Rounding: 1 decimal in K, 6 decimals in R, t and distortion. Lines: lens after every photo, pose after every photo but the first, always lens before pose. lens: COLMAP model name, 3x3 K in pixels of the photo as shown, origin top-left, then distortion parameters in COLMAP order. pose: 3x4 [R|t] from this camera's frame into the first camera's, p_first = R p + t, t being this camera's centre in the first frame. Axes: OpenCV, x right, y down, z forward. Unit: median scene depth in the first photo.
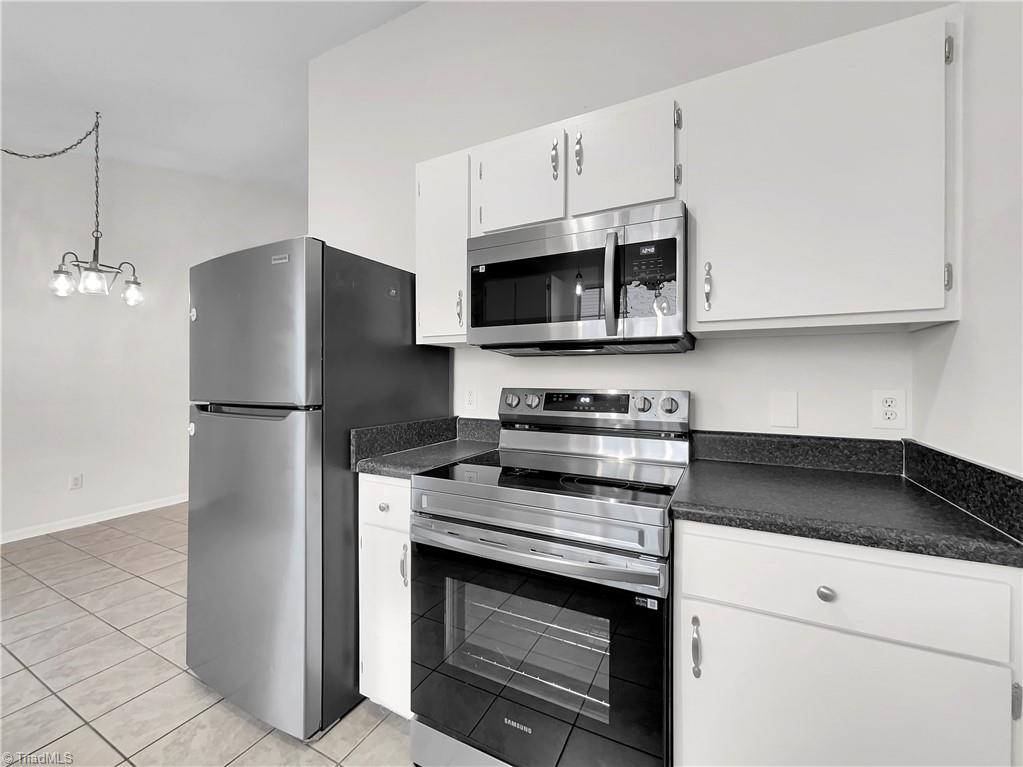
lens RADIAL K [[424.4, 0, 511.5], [0, 424.4, 383.5], [0, 0, 1]] dist [-0.002424, -0.000659]
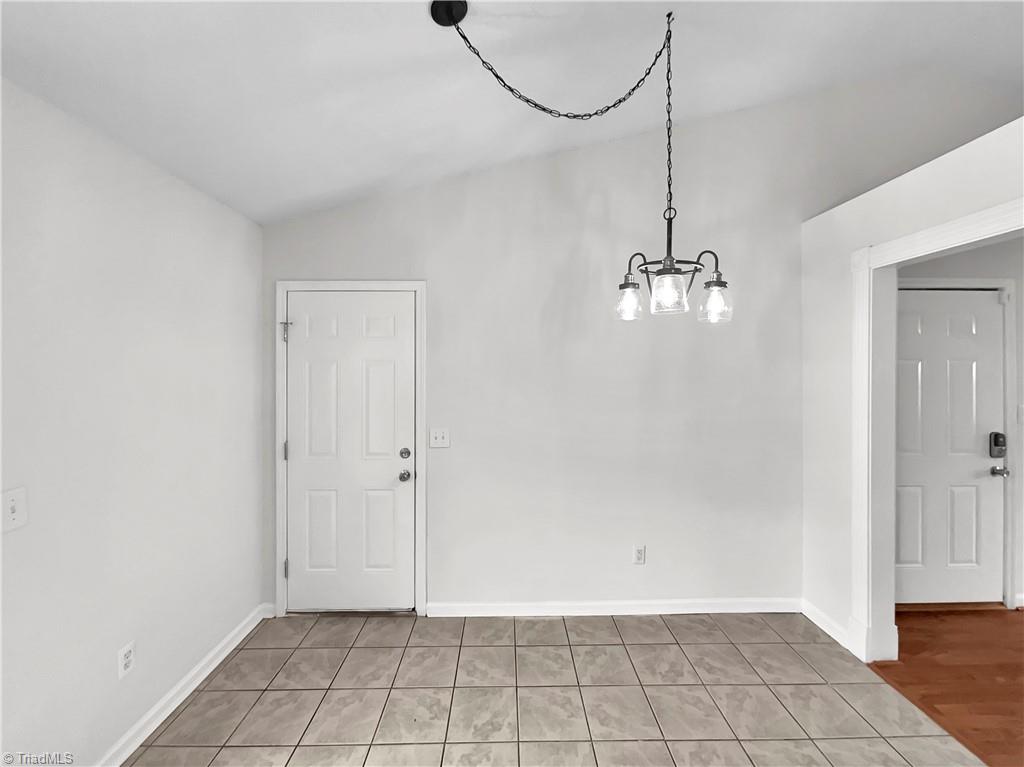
lens RADIAL K [[426.4, 0, 511.0], [0, 426.4, 369.8], [0, 0, 1]] dist [0.000181, 0.000163]
pose [[0.476588, -0.002149, -0.879124, -0.552709], [-0.001726, 0.999993, -0.003380, -0.126364], [0.879125, 0.003128, 0.476581, 0.510433]]
